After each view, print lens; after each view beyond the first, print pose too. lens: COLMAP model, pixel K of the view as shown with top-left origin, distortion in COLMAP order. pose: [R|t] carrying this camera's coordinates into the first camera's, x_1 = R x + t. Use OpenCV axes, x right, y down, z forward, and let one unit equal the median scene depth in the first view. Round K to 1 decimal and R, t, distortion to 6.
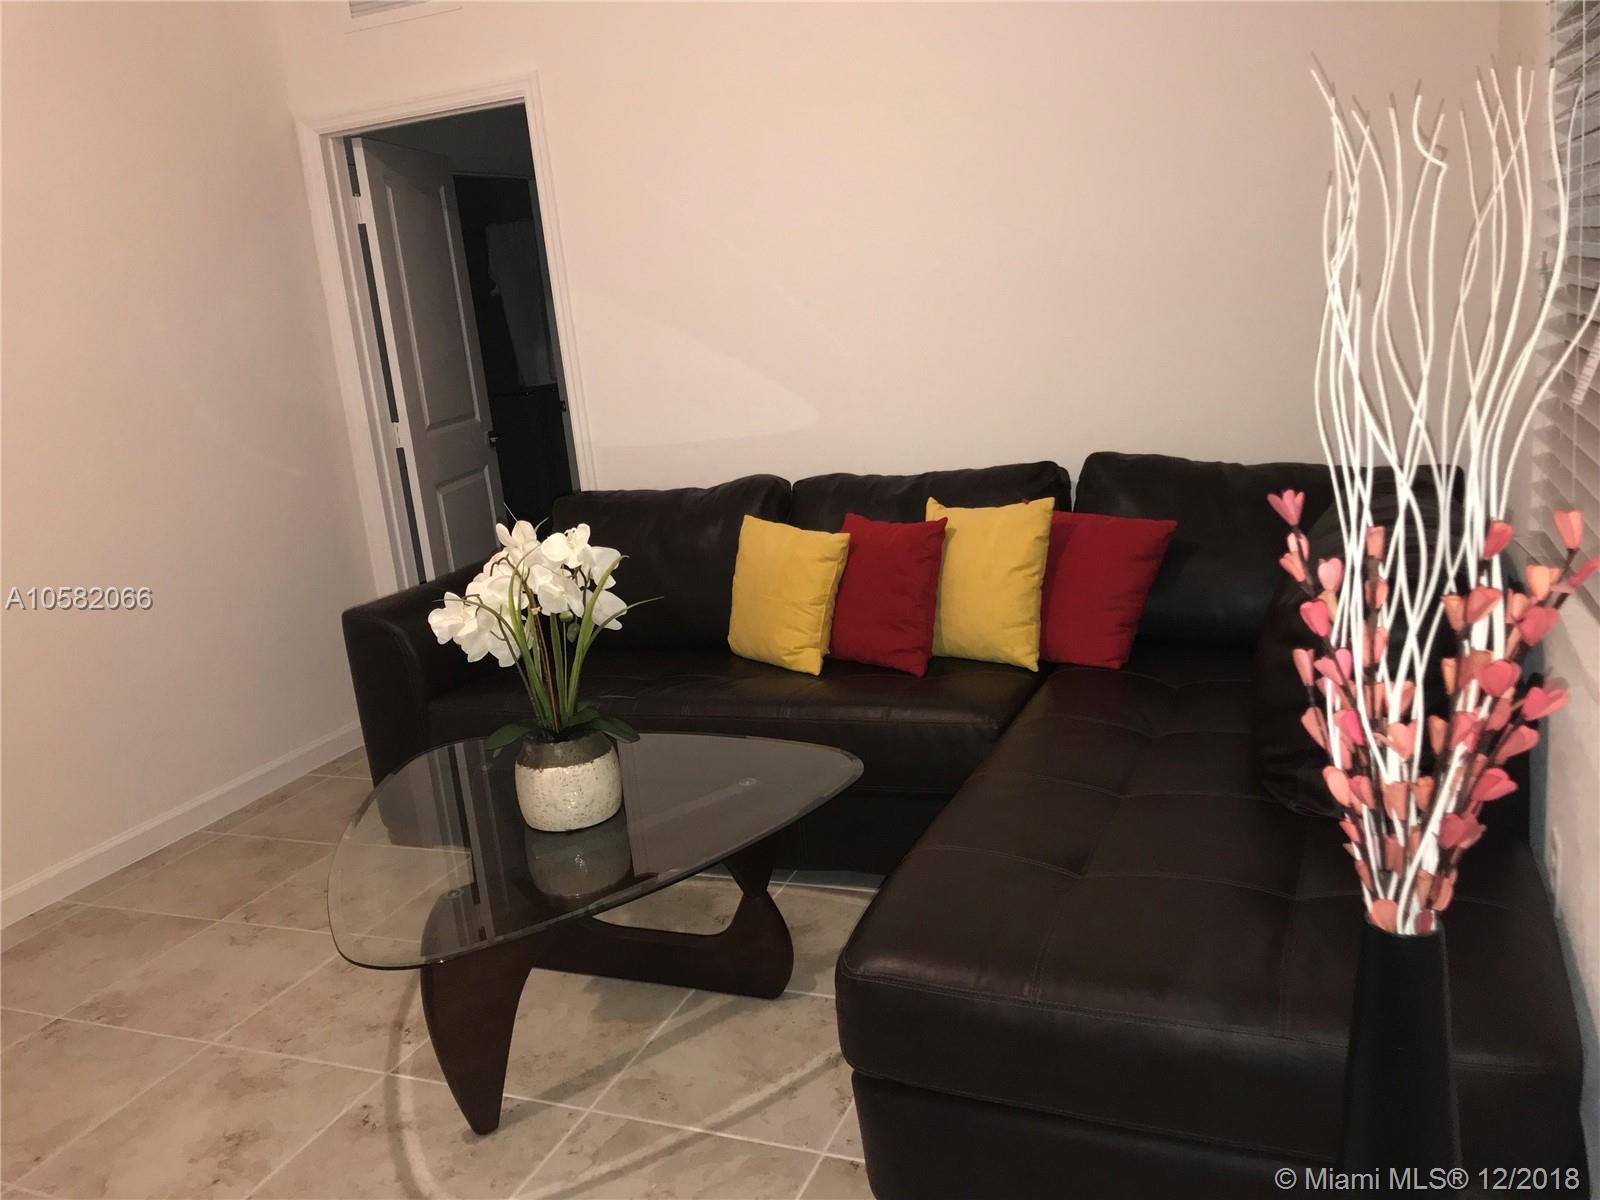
lens RADIAL K [[1320.8, 0, 801.3], [0, 1320.8, 594.6], [0, 0, 1]] dist [0.000787, -0.001281]
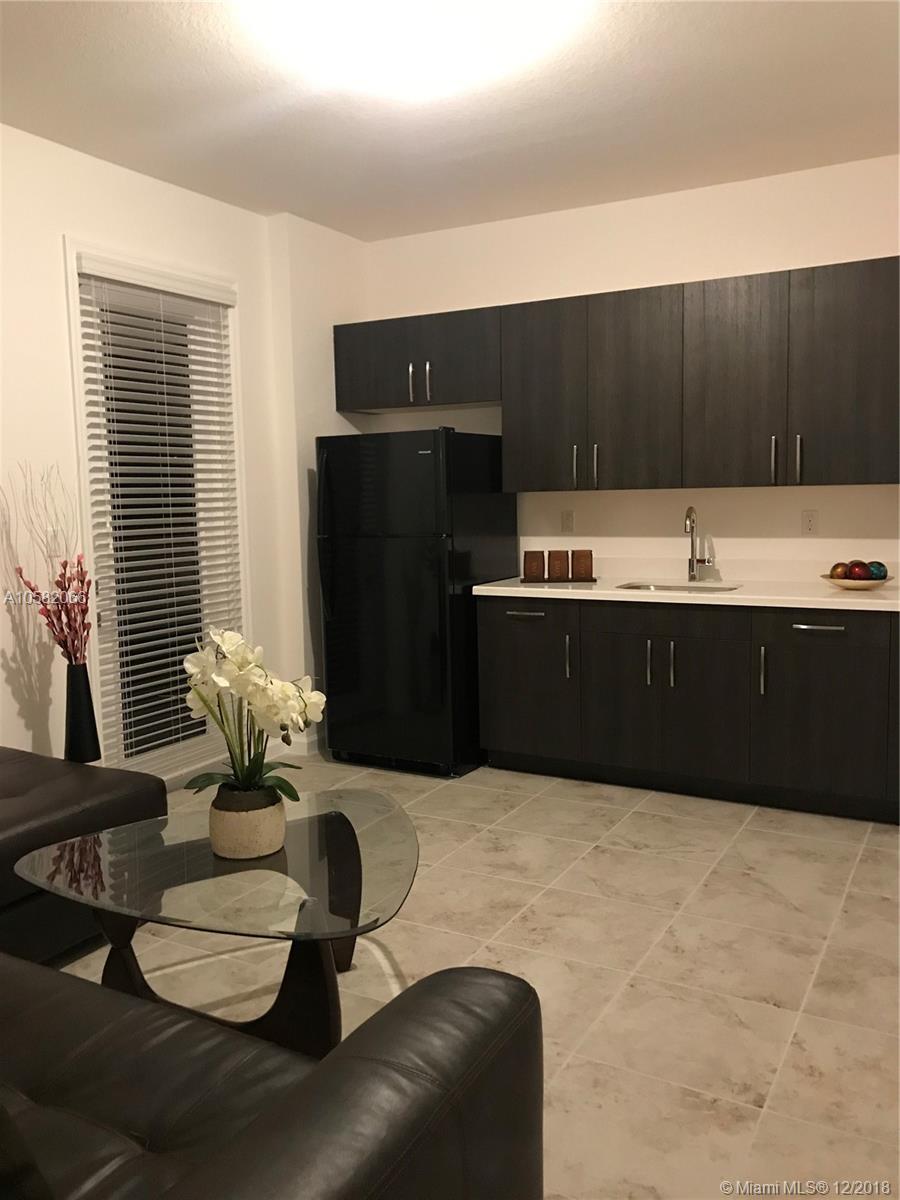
lens RADIAL K [[990.6, 0, 450.3], [0, 990.6, 599.6], [0, 0, 1]] dist [0.000787, -0.001281]
pose [[-0.986295, 0.109150, 0.123729, -0.505064], [0.145001, 0.931222, 0.334366, -0.365429], [-0.078723, 0.347724, -0.934286, 1.742340]]
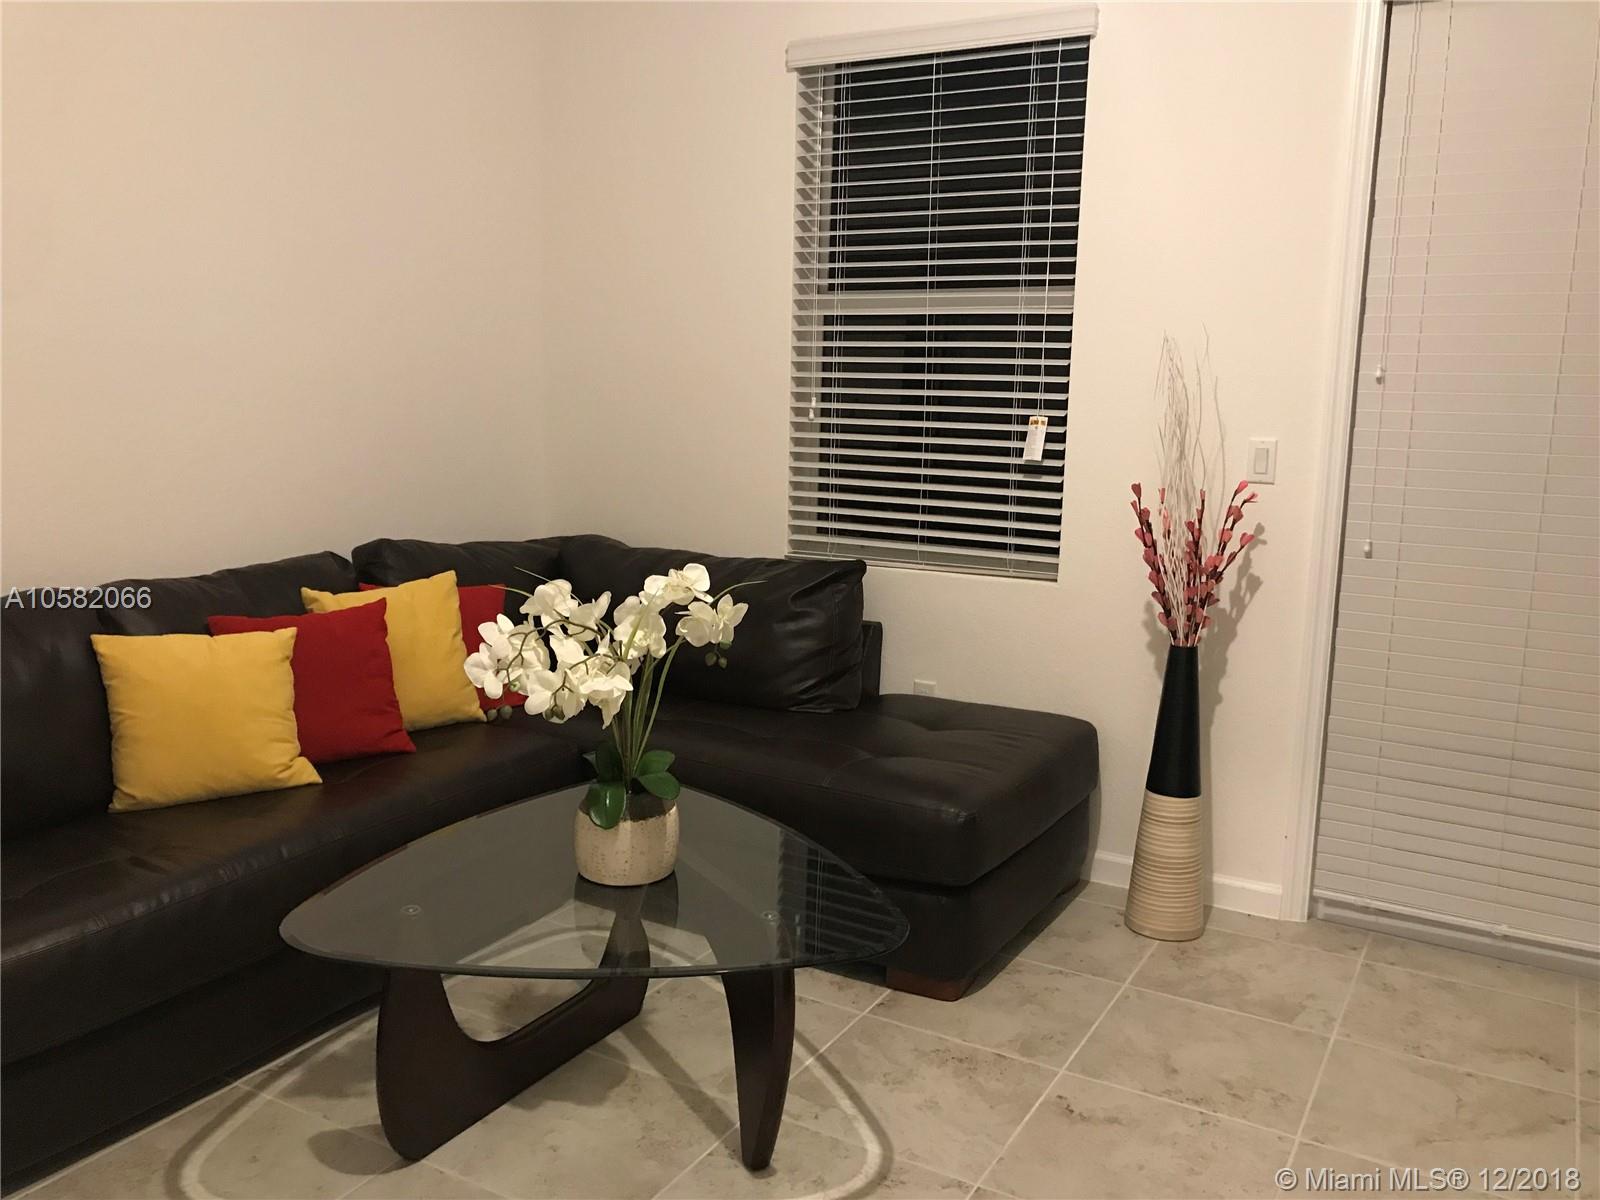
lens RADIAL K [[1320.8, 0, 800.4], [0, 1320.8, 603.3], [0, 0, 1]] dist [0.000787, -0.001281]
pose [[0.119830, -0.042494, 0.991885, -1.023933], [0.221680, 0.975004, 0.014990, 0.001217], [-0.967729, 0.218084, 0.126255, 0.666945]]
